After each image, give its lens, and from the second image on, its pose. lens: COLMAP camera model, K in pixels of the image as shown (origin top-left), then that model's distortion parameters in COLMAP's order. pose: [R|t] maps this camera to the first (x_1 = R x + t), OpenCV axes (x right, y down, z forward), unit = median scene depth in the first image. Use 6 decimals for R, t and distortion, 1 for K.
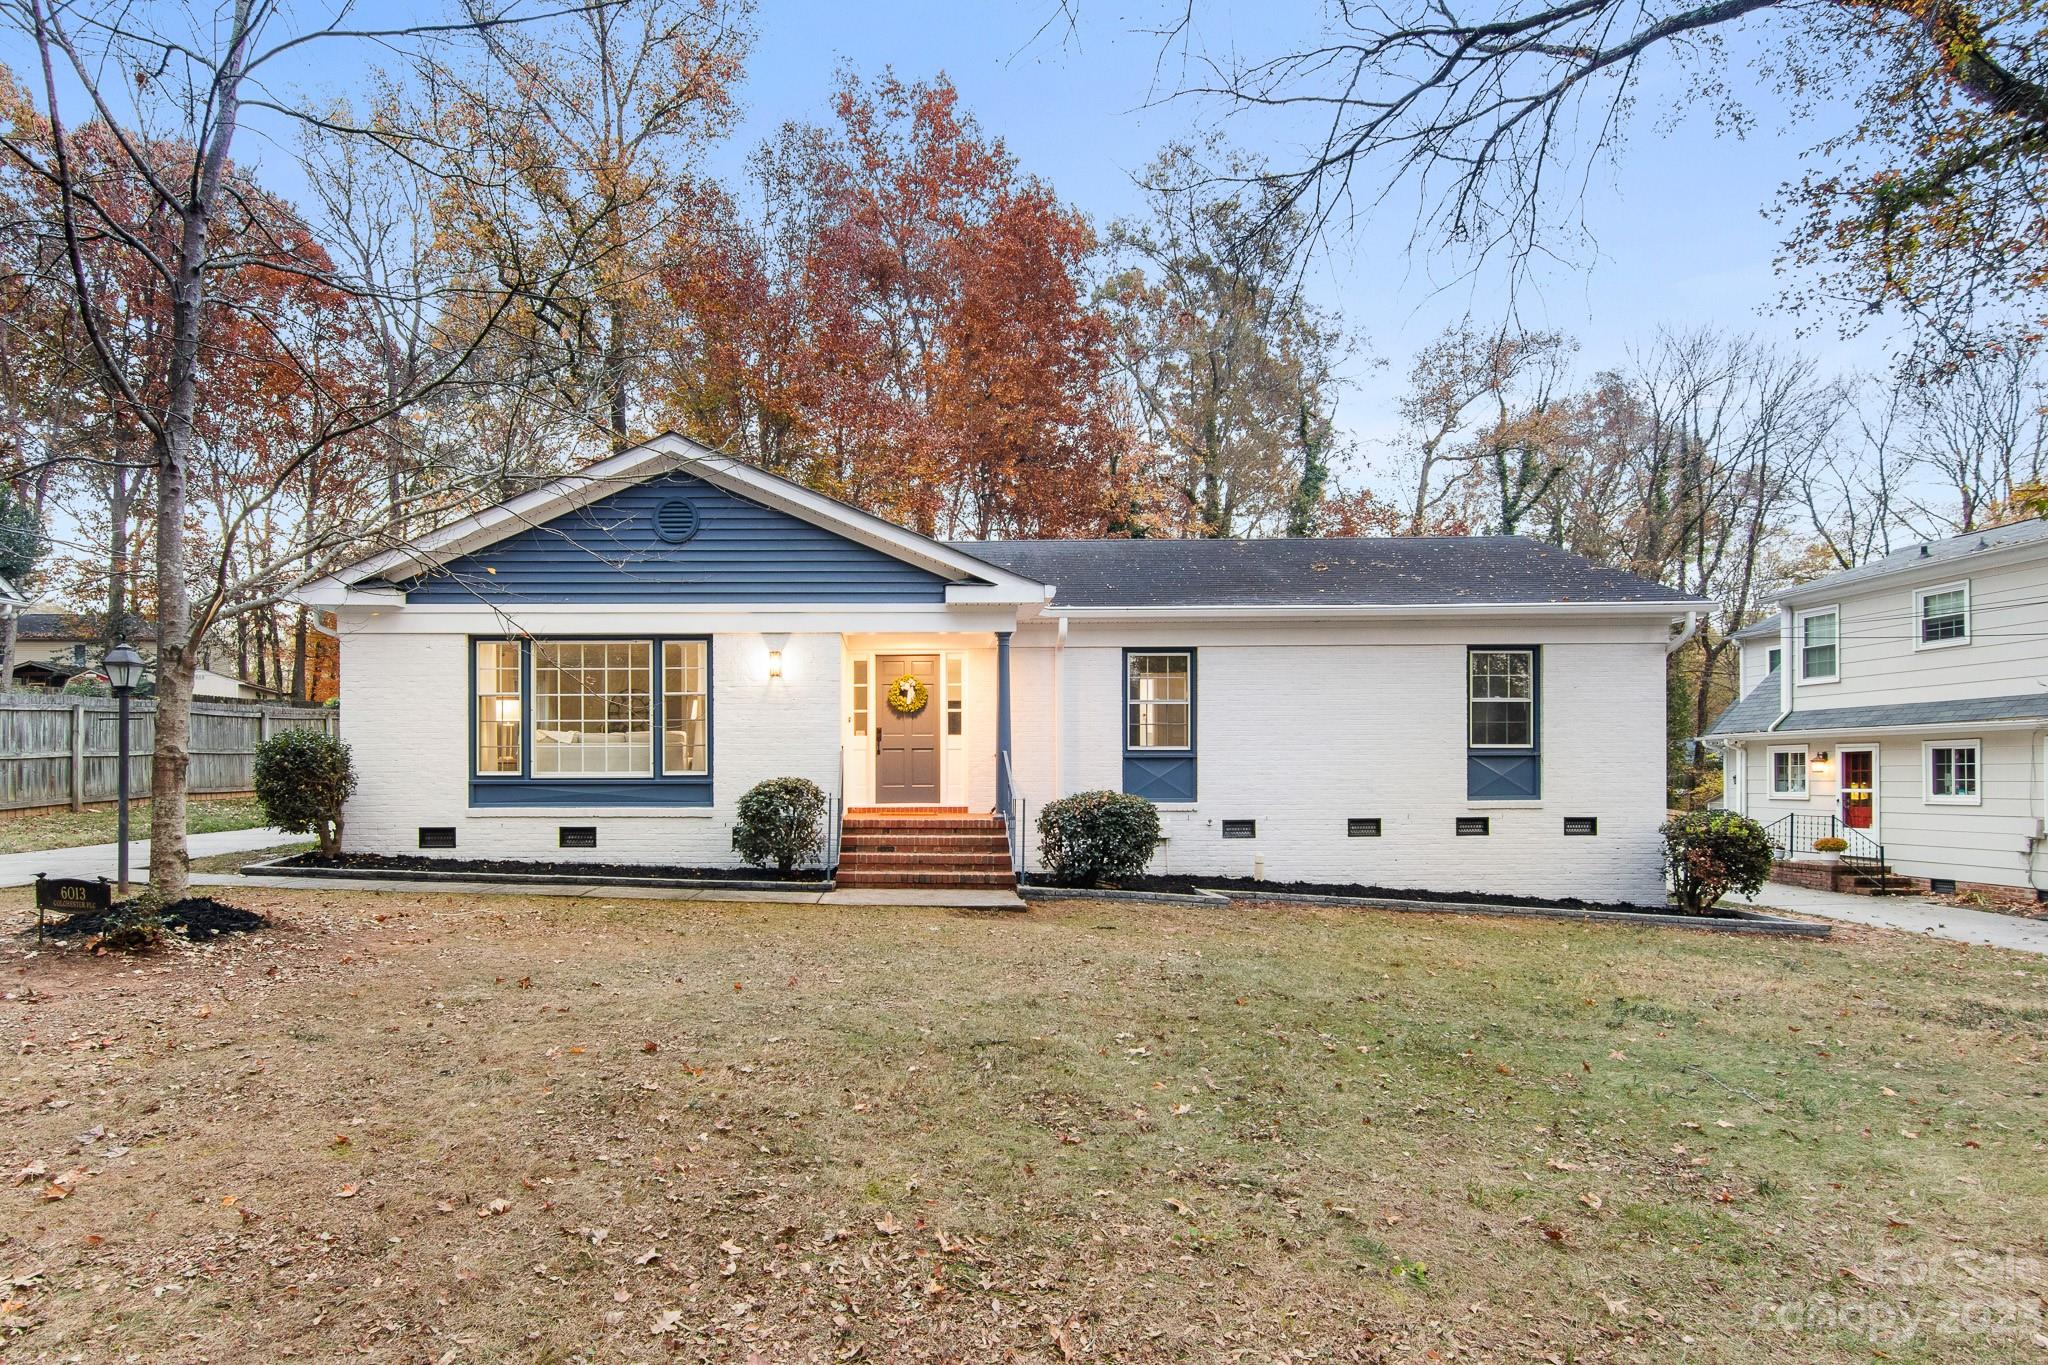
lens RADIAL K [[1053.6, 0, 1014.6], [0, 1053.6, 700.9], [0, 0, 1]] dist [0.002735, -0.001526]
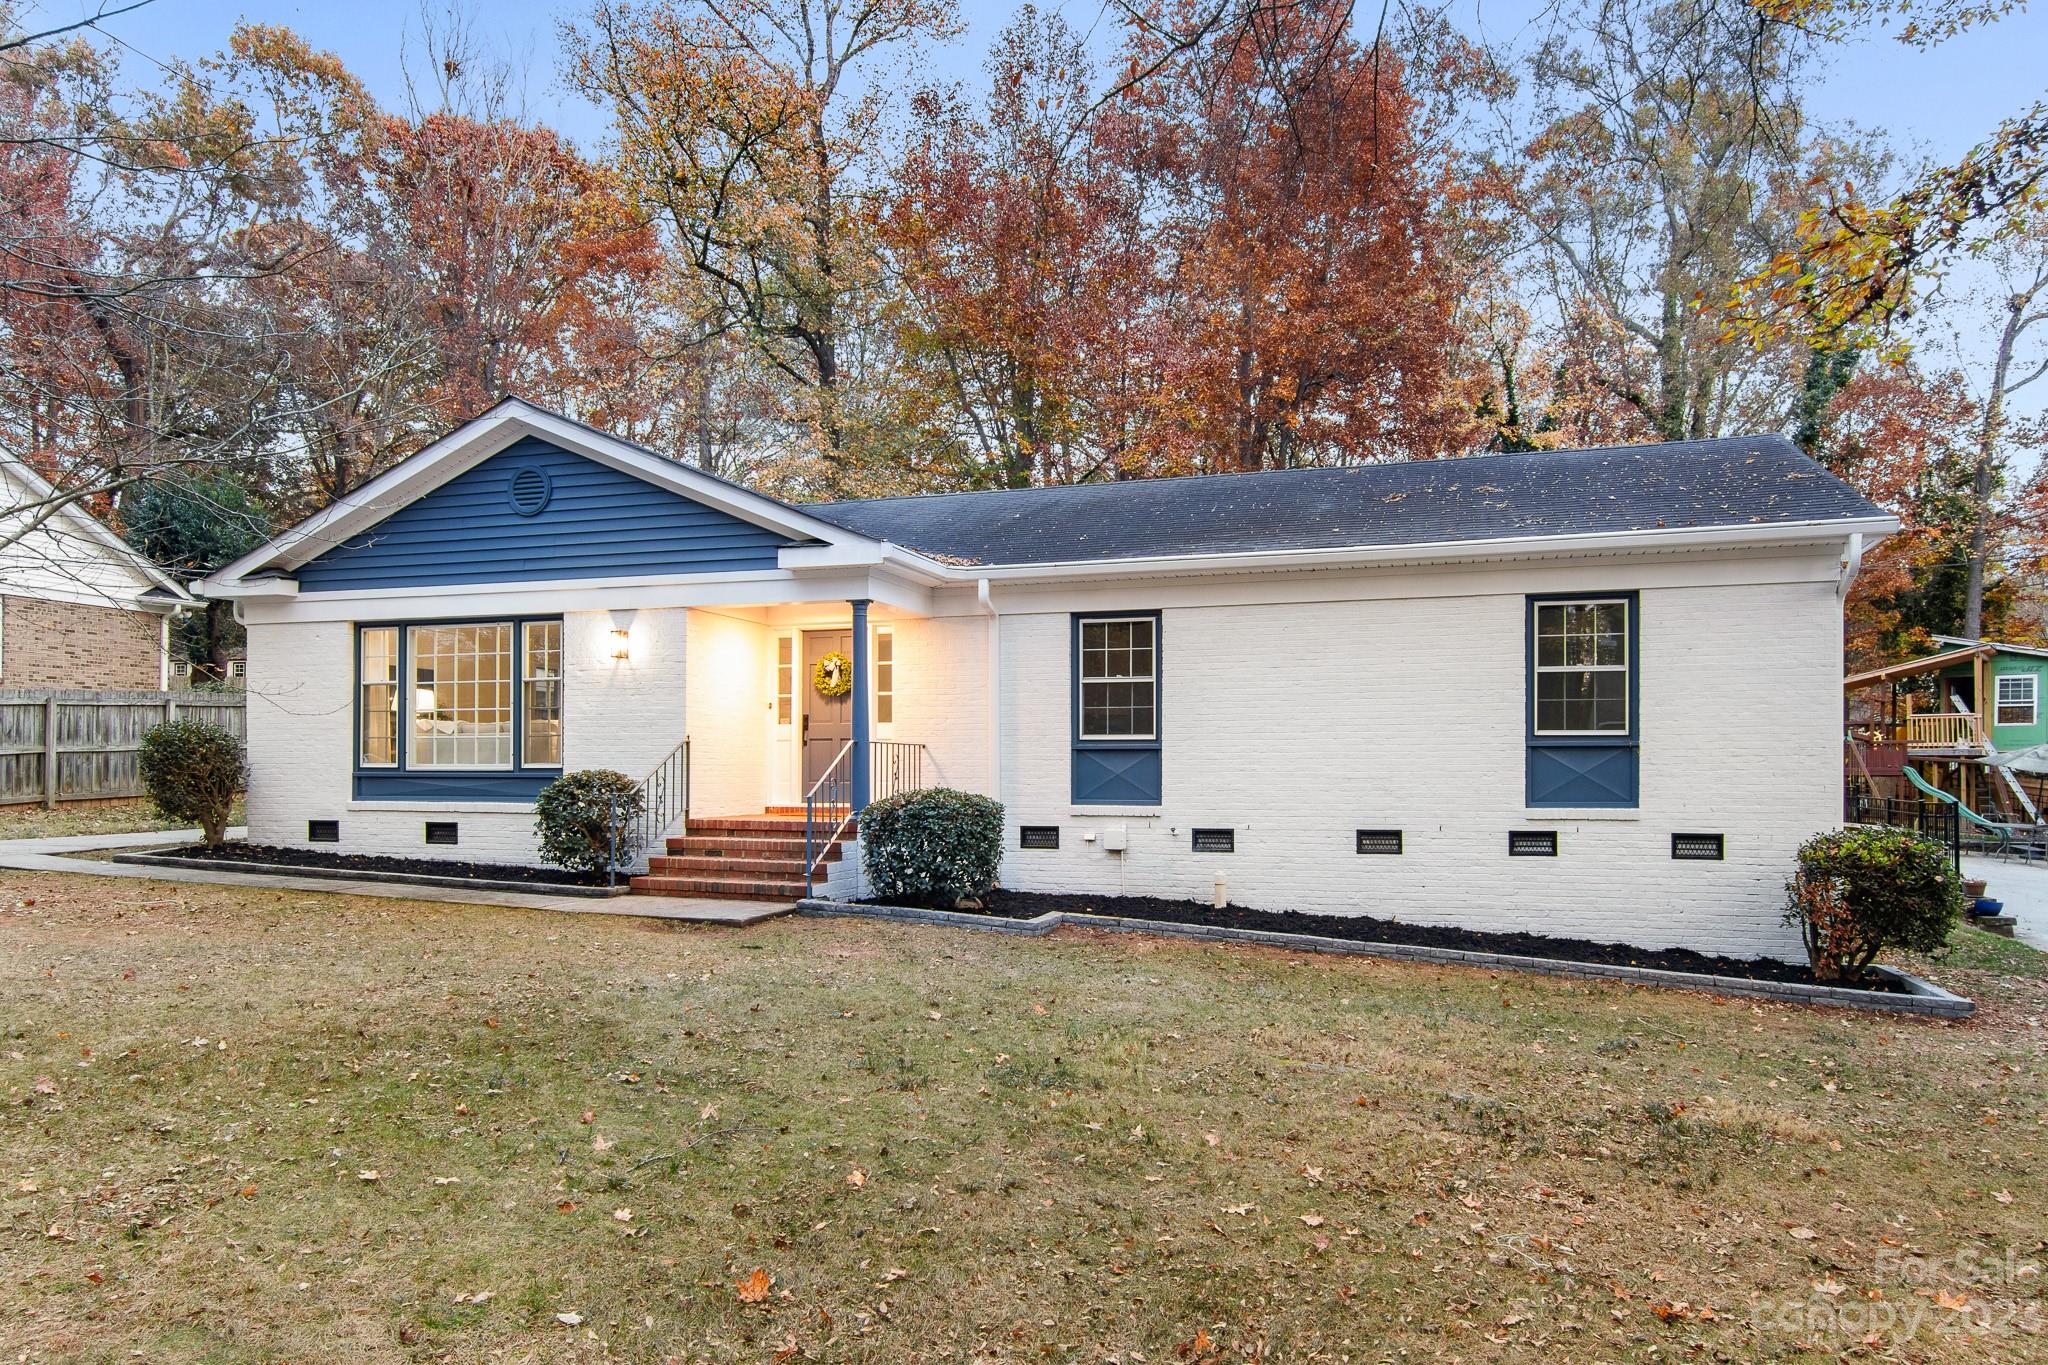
lens RADIAL K [[1281.8, 0, 1033.7], [0, 1281.8, 672.6], [0, 0, 1]] dist [0.005168, 0.003741]
pose [[0.954731, -0.018273, -0.296908, 0.427353], [0.015729, 0.999816, -0.010954, 0.006267], [0.297054, 0.005788, 0.954843, 0.058965]]
